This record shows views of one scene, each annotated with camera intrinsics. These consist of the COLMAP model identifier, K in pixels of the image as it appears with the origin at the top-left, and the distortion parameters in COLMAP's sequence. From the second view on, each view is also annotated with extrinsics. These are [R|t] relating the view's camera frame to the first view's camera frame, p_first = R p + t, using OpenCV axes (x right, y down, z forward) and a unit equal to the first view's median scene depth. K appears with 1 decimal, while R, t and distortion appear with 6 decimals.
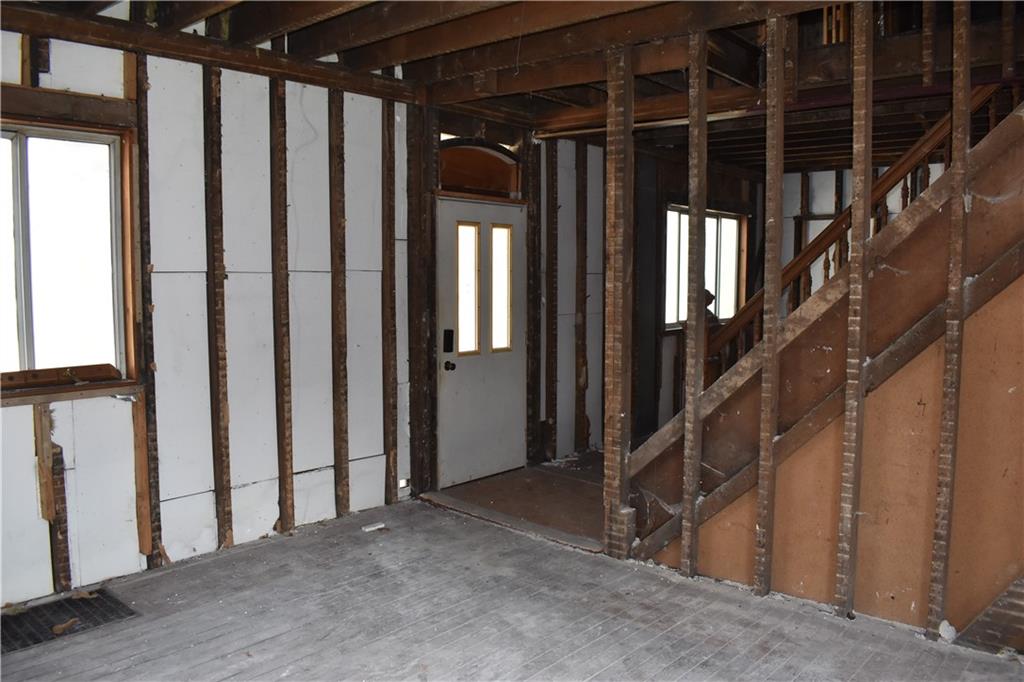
lens RADIAL K [[805.9, 0, 512.0], [0, 805.9, 341.0], [0, 0, 1]] dist [-0.087799, -0.004611]
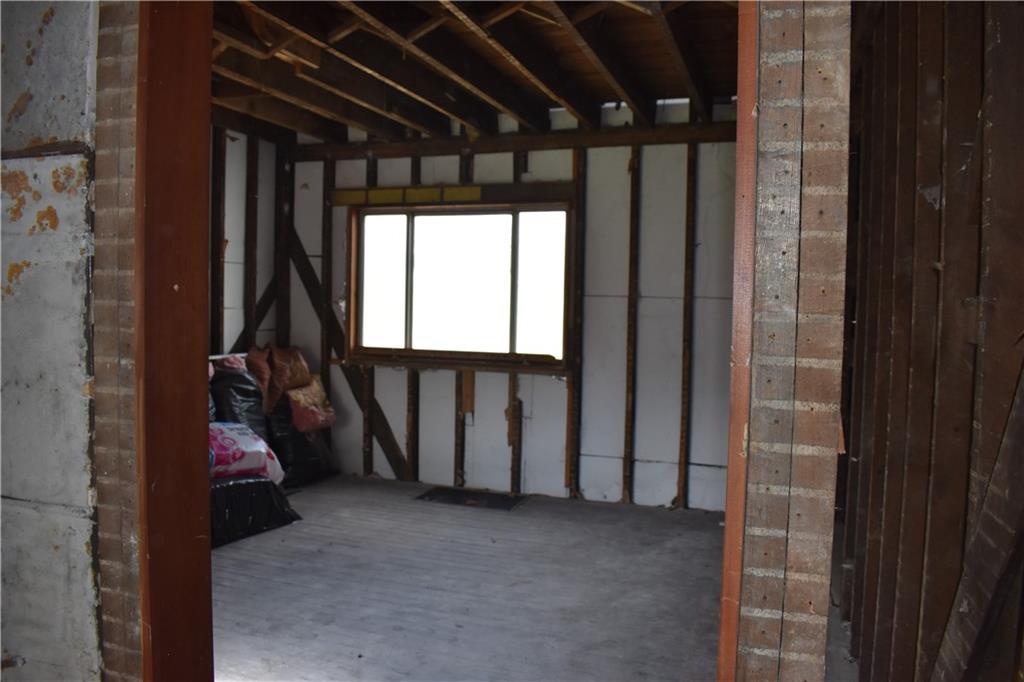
lens RADIAL K [[805.9, 0, 512.0], [0, 805.9, 341.0], [0, 0, 1]] dist [-0.087799, -0.004611]
pose [[0.367930, 0.059069, -0.927975, 0.921113], [-0.096363, 0.995029, 0.025130, -0.029260], [0.924847, 0.080177, 0.371793, 0.343656]]
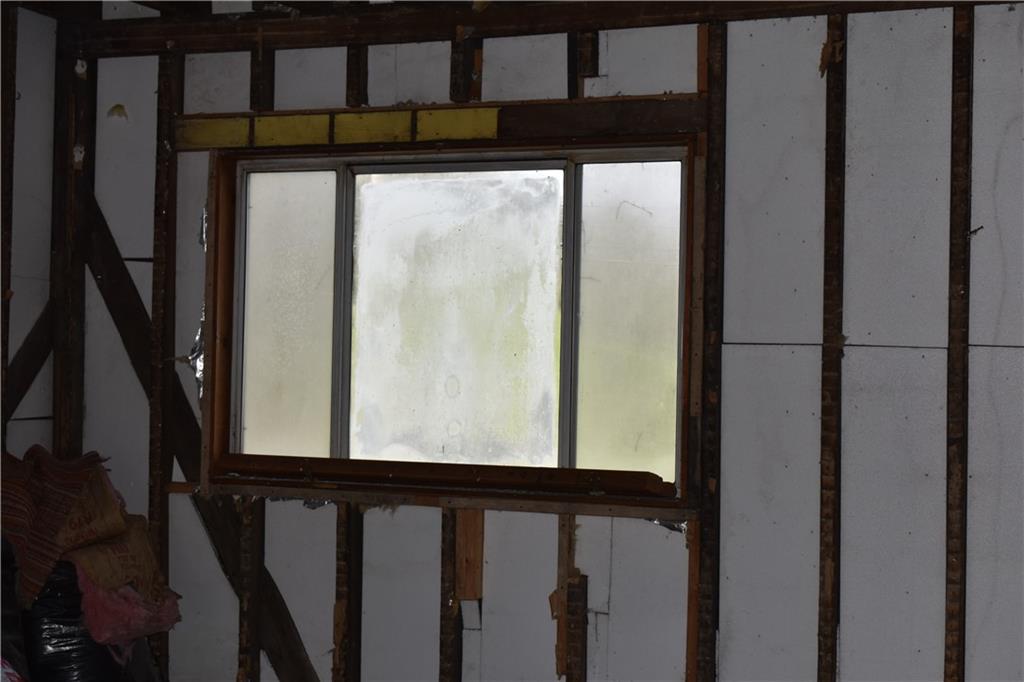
lens RADIAL K [[1595.5, 0, 461.5], [0, 1595.5, 335.9], [0, 0, 1]] dist [0.021948, 0.006200]
pose [[0.327783, -0.004528, -0.944742, 0.777035], [-0.096591, 0.994588, -0.038279, -0.021044], [0.939802, 0.103801, 0.325572, 0.367499]]
